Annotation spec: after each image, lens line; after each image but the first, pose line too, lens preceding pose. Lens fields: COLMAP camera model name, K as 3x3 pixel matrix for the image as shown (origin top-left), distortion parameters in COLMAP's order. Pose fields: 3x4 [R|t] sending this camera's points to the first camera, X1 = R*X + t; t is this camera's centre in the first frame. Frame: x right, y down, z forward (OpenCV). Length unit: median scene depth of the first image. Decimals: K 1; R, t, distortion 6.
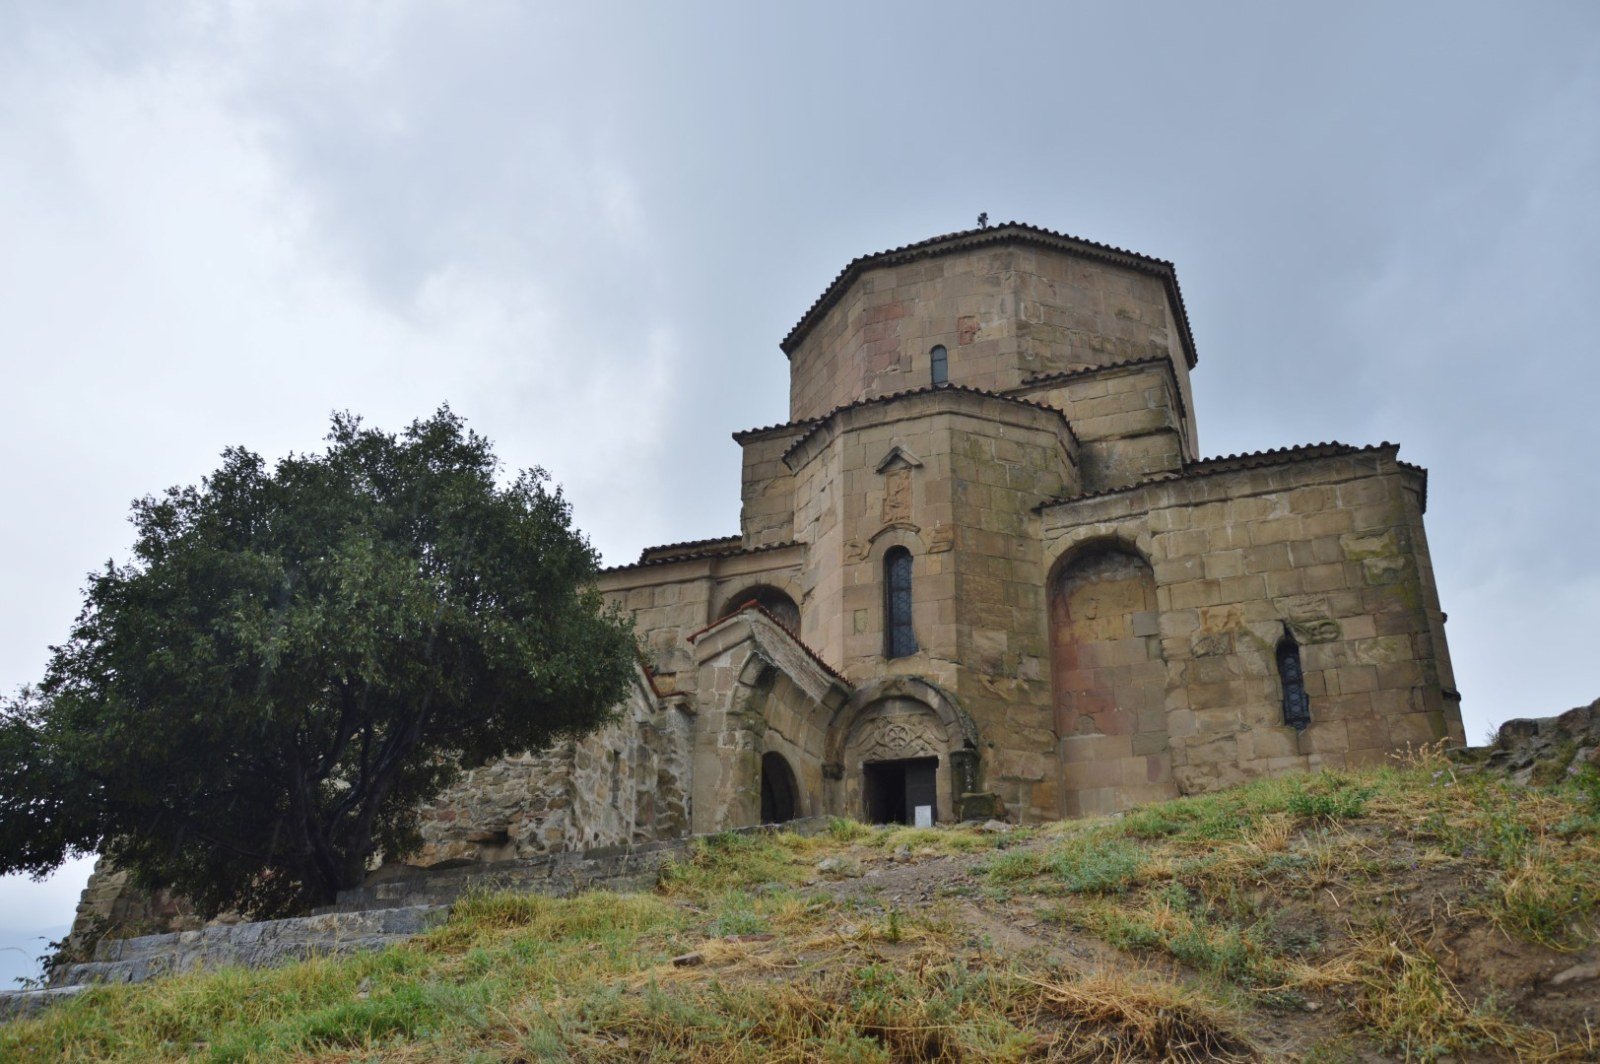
lens RADIAL K [[1296.1, 0, 800.0], [0, 1296.1, 532.0], [0, 0, 1]] dist [-0.132375, 0.145921]
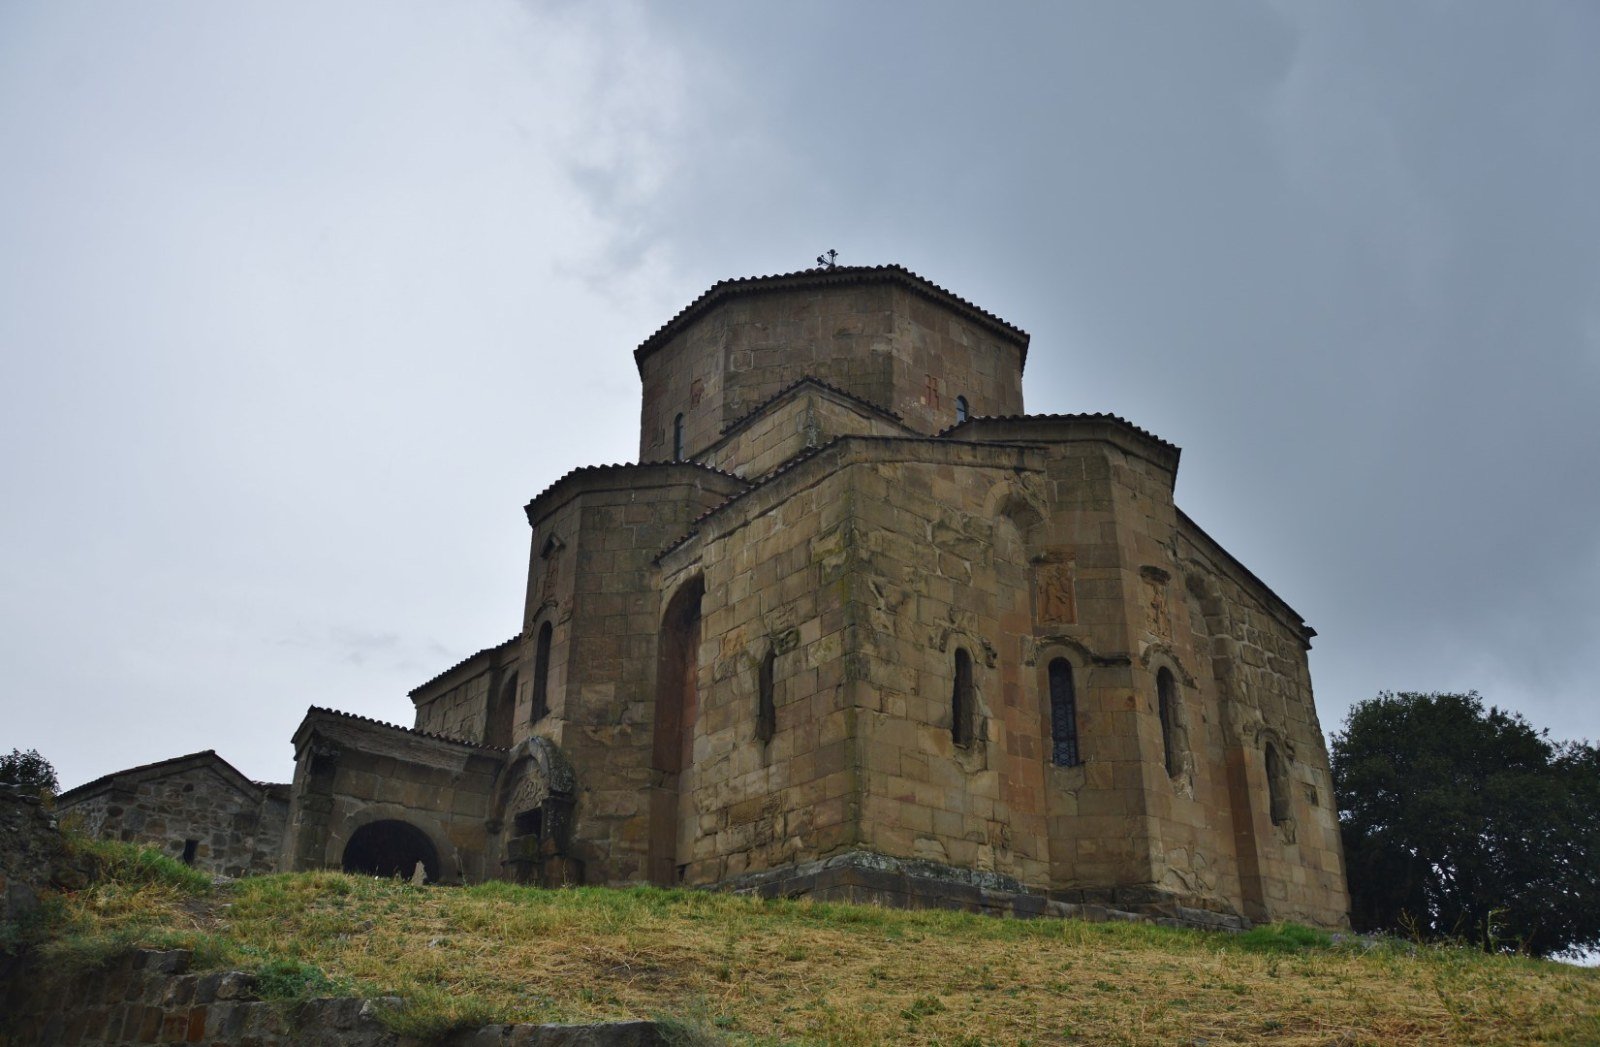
lens RADIAL K [[1305.7, 0, 800.0], [0, 1305.7, 523.5], [0, 0, 1]] dist [-0.127274, 0.126664]
pose [[0.876835, -0.220386, -0.427305, 0.815231], [0.206784, 0.975220, -0.078654, 0.065680], [0.434051, -0.019393, 0.900679, 0.073395]]
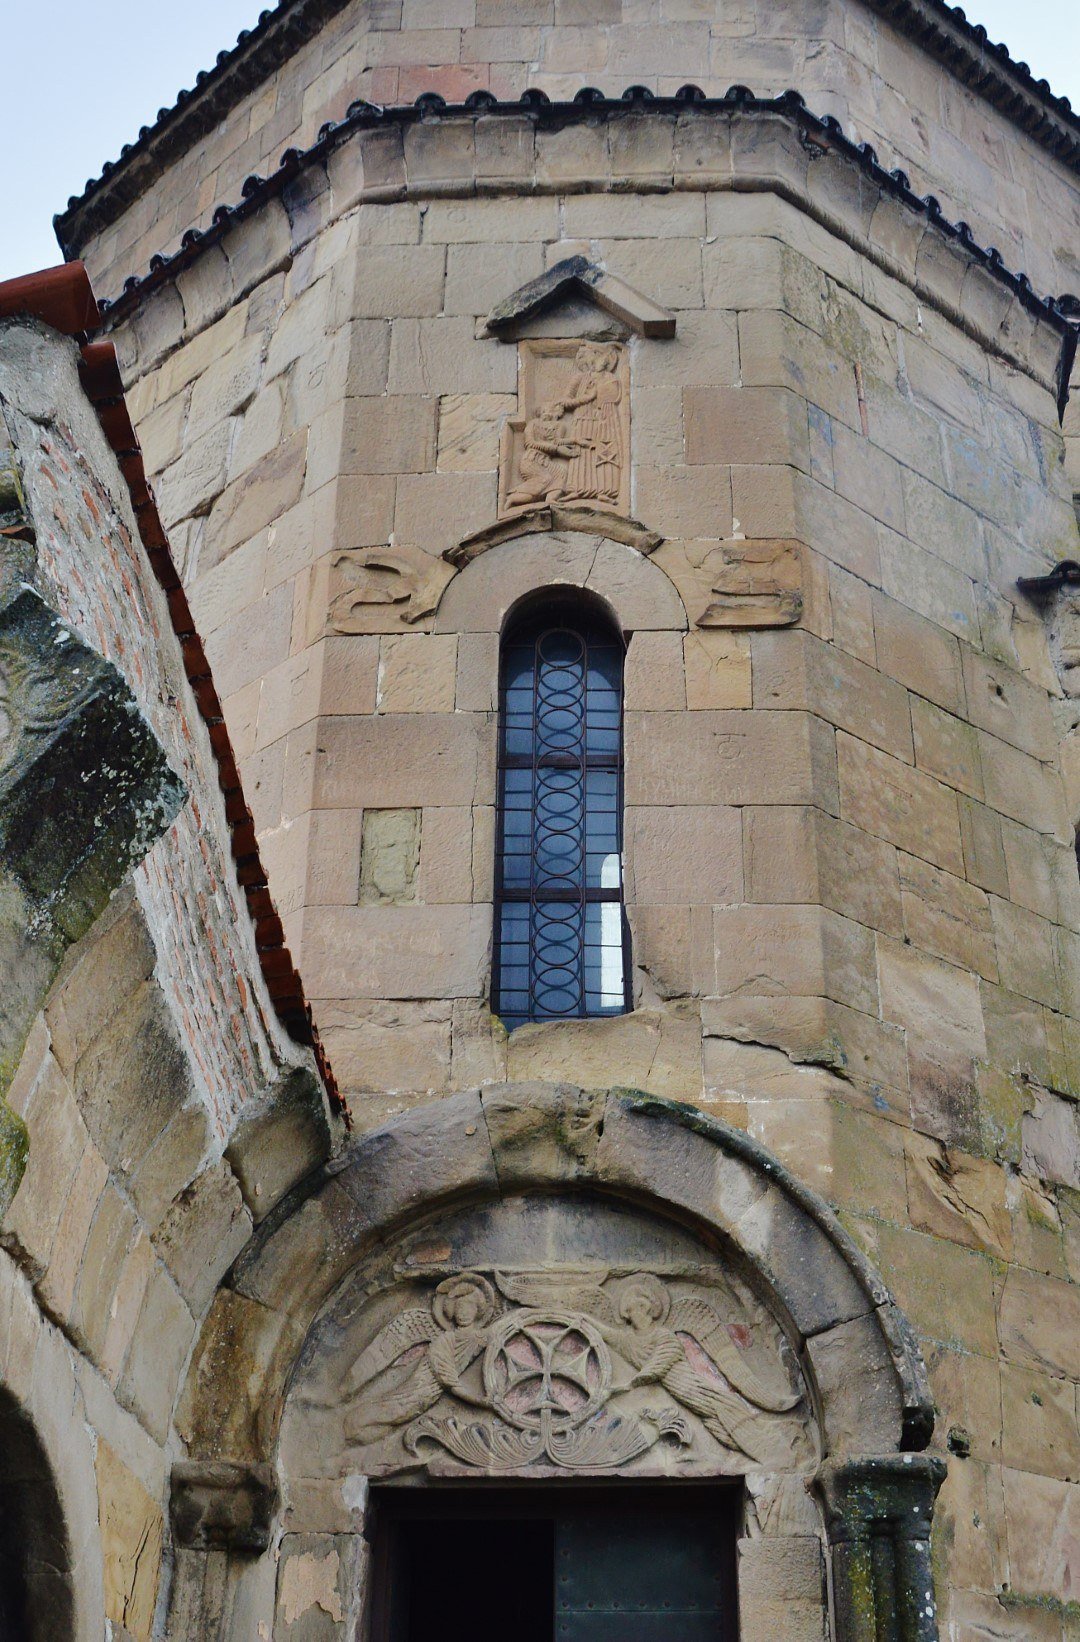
lens RADIAL K [[2054.6, 0, 596.6], [0, 2054.6, 929.6], [0, 0, 1]] dist [-0.090321, 0.019100]
pose [[0.933774, 0.157497, 0.321342, -0.035452], [-0.131867, 0.986193, -0.100168, 0.117929], [-0.332682, 0.051160, 0.941650, 0.667335]]
